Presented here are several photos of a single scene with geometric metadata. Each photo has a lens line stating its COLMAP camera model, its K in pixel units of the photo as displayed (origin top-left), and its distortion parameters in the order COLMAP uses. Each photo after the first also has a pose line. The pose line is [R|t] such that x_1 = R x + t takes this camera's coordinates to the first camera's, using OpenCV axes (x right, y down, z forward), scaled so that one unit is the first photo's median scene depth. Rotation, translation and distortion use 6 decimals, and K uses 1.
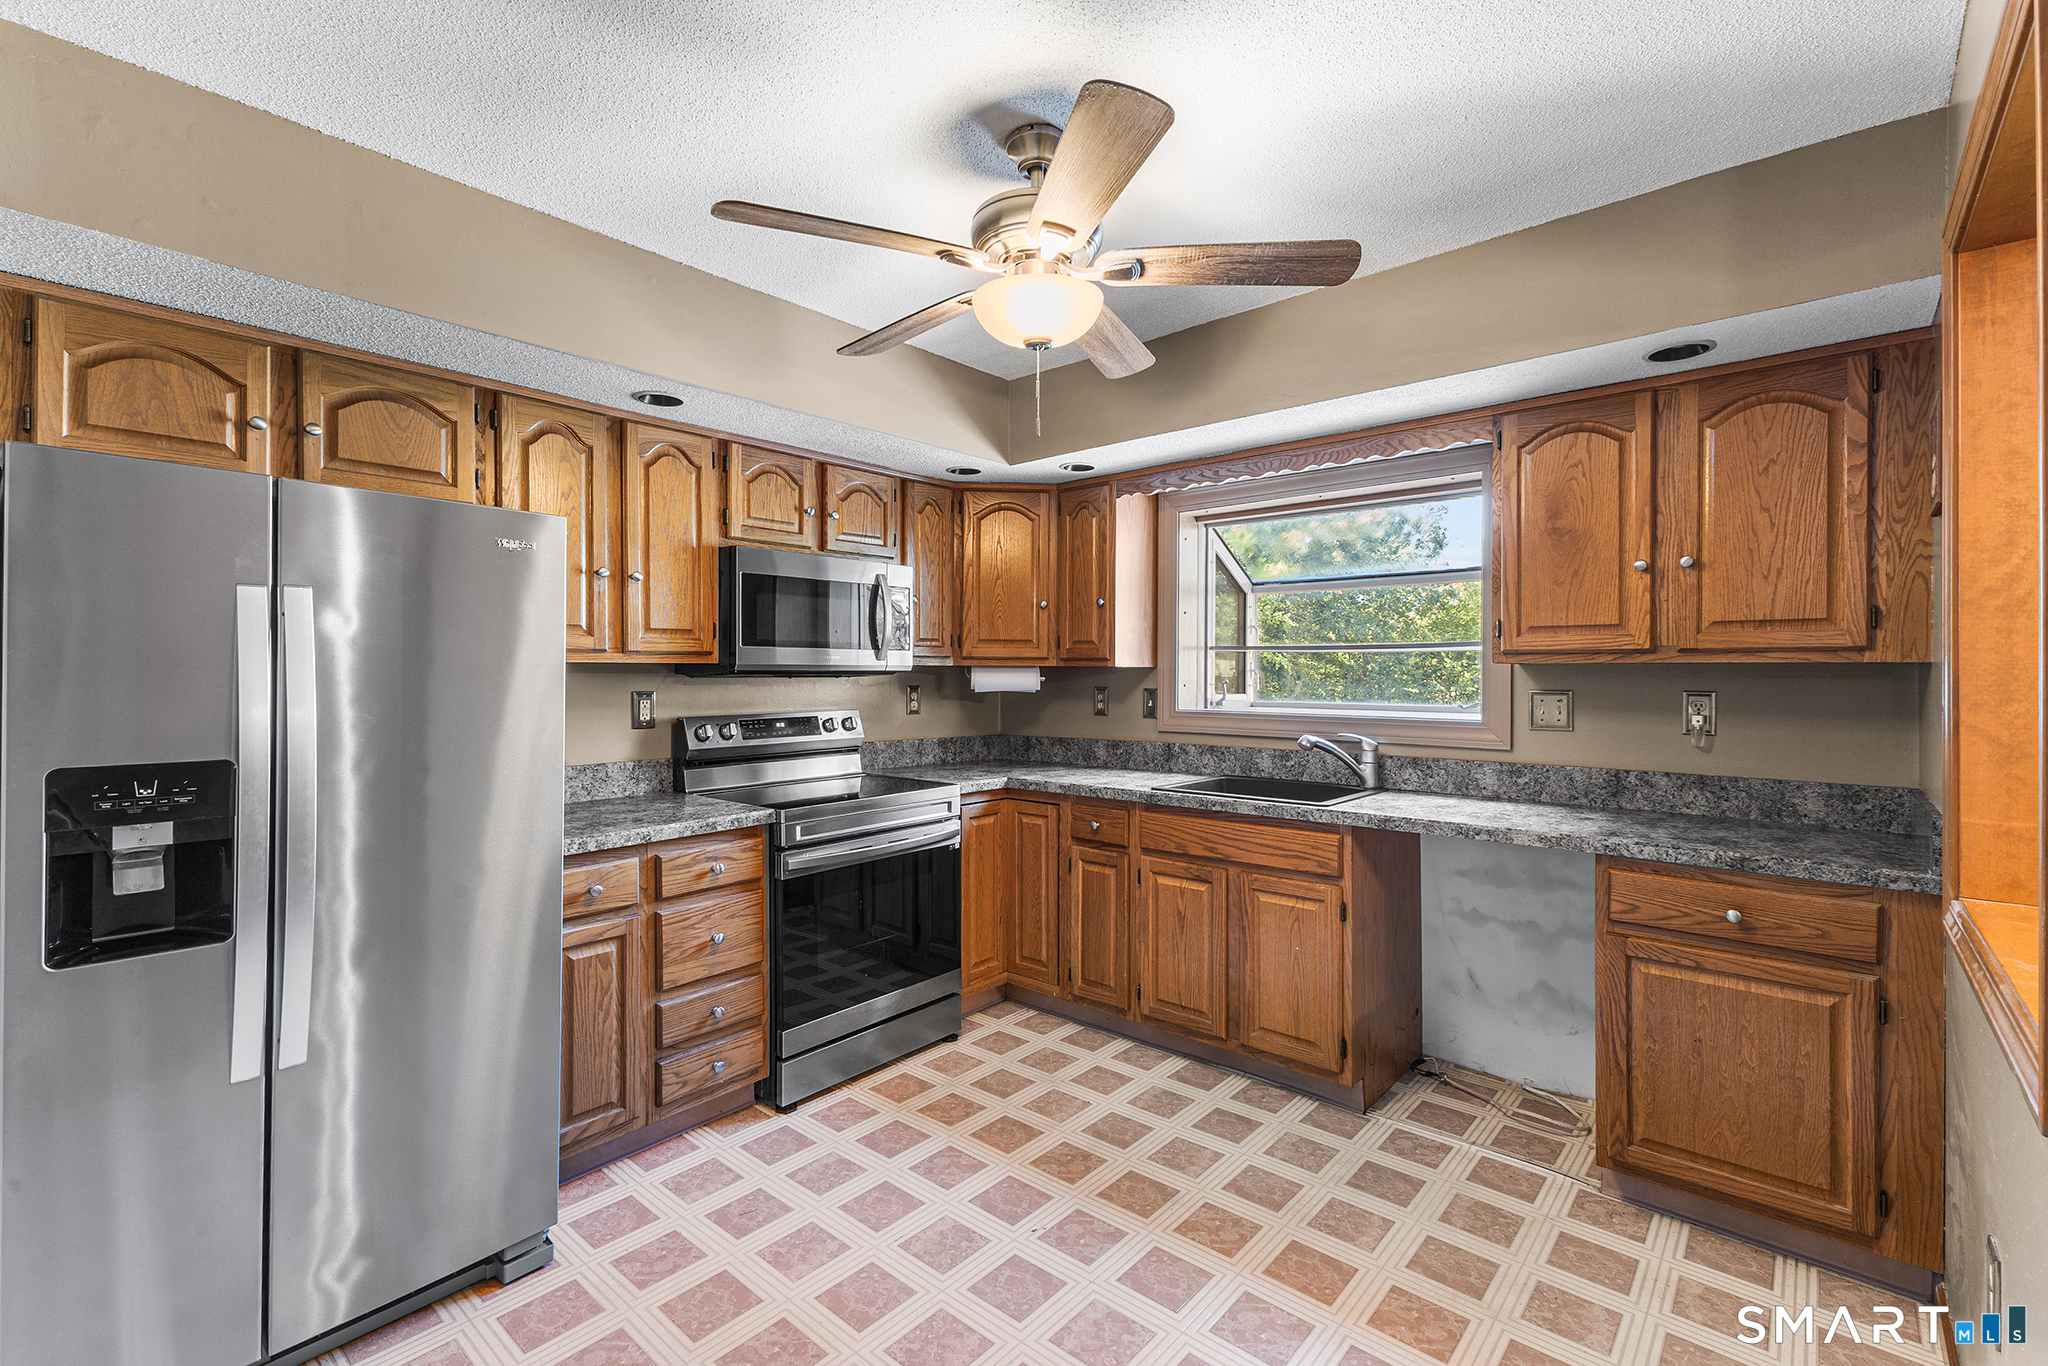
lens RADIAL K [[916.6, 0, 1028.7], [0, 916.6, 671.8], [0, 0, 1]] dist [0.010913, -0.001098]
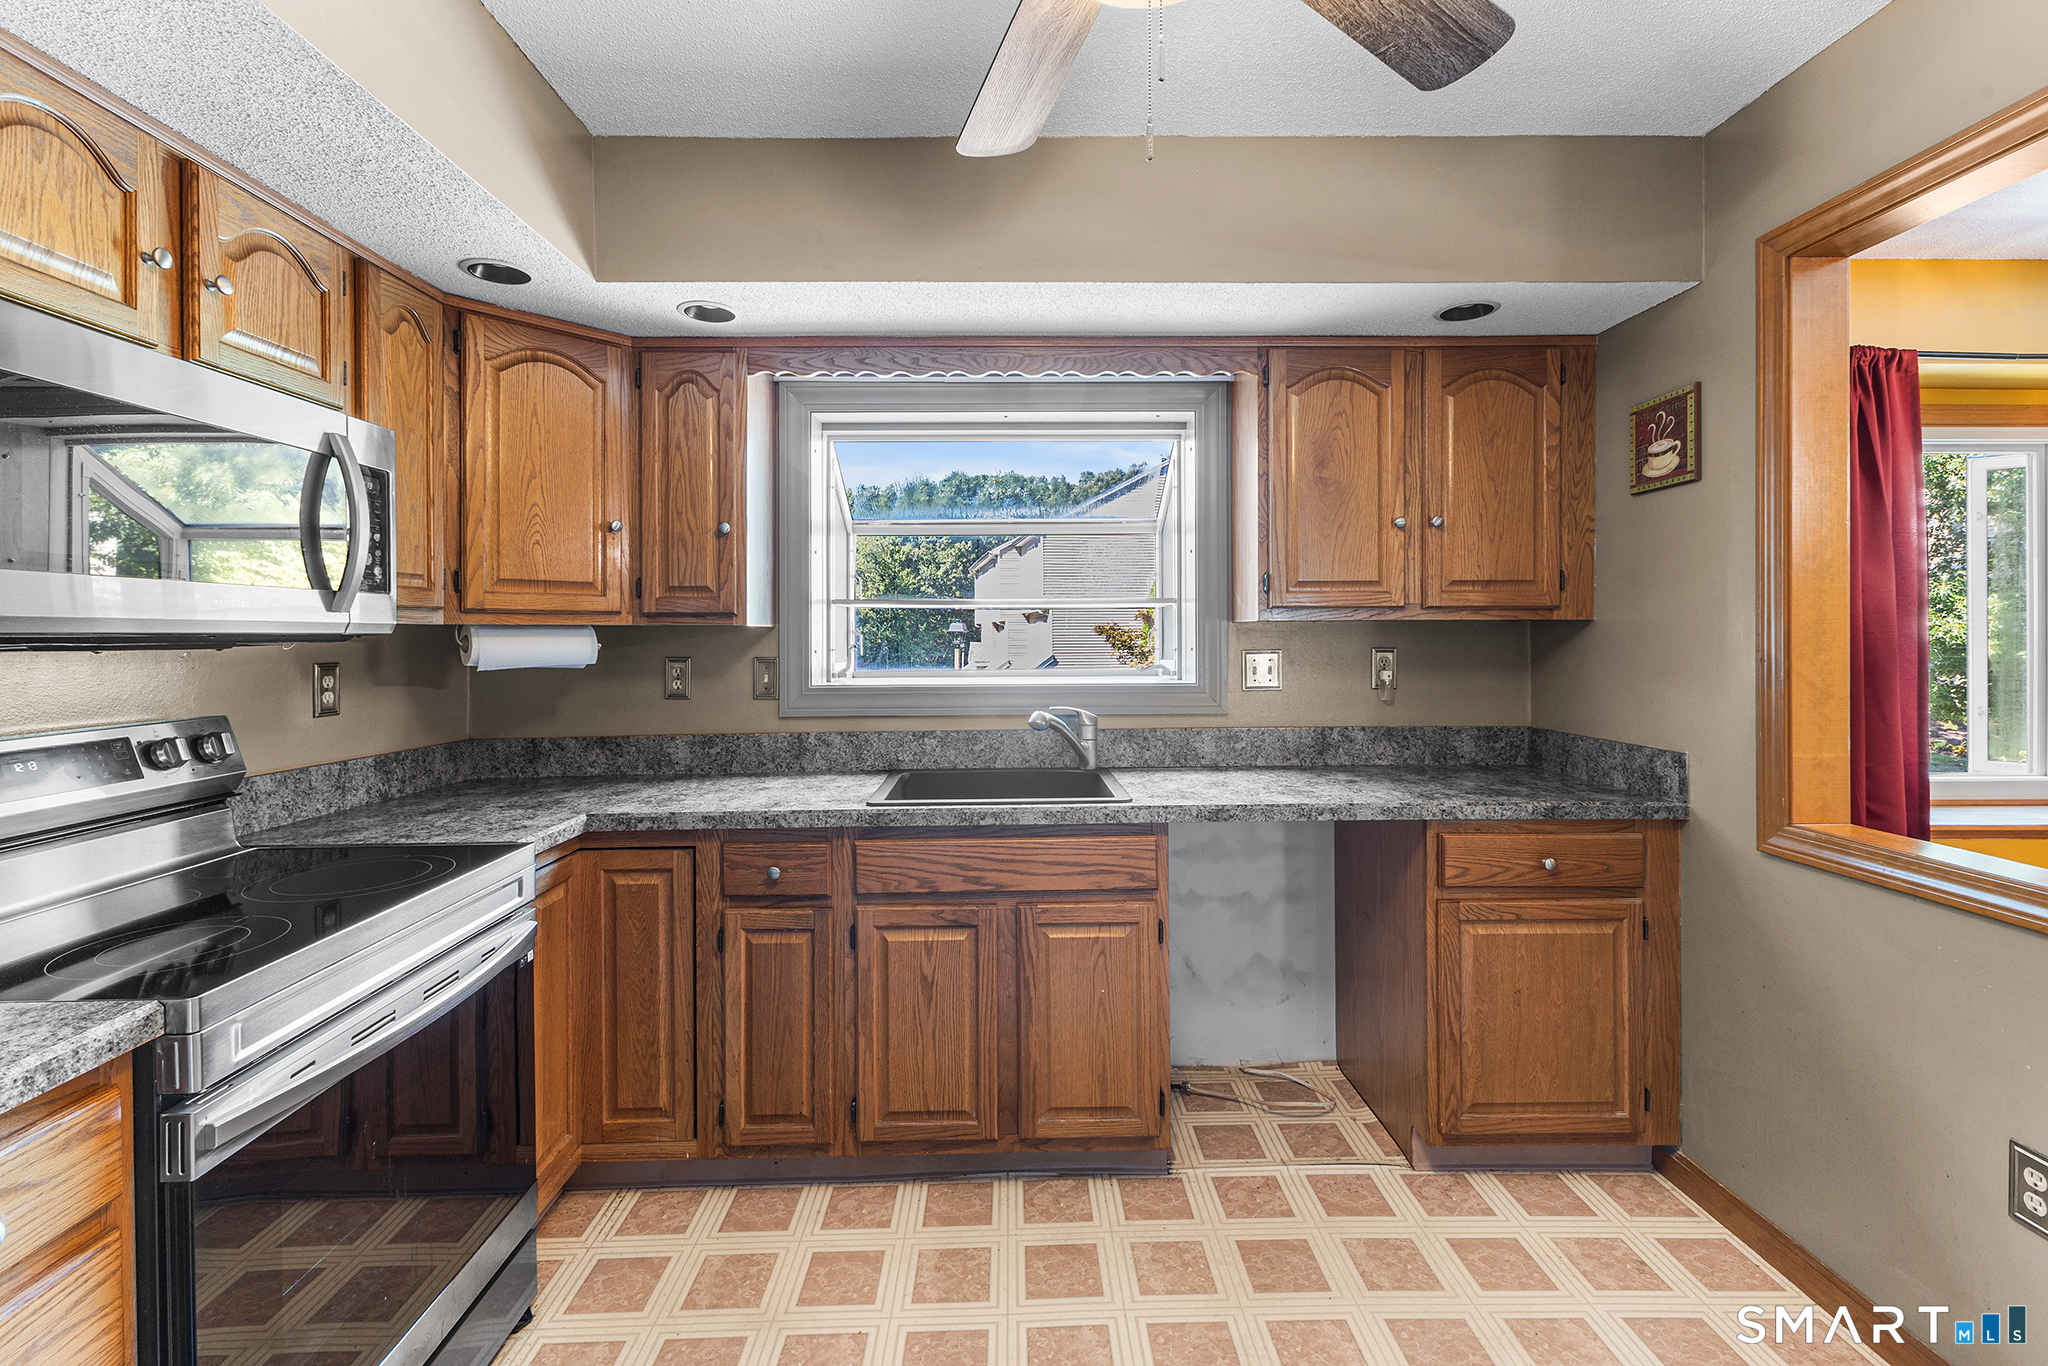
lens RADIAL K [[916.6, 0, 1028.8], [0, 916.6, 635.4], [0, 0, 1]] dist [0.010913, -0.001098]
pose [[0.735229, -0.006827, 0.677784, -0.259026], [0.006825, 0.999973, 0.002669, 0.001240], [-0.677785, 0.002663, 0.735256, 0.455172]]
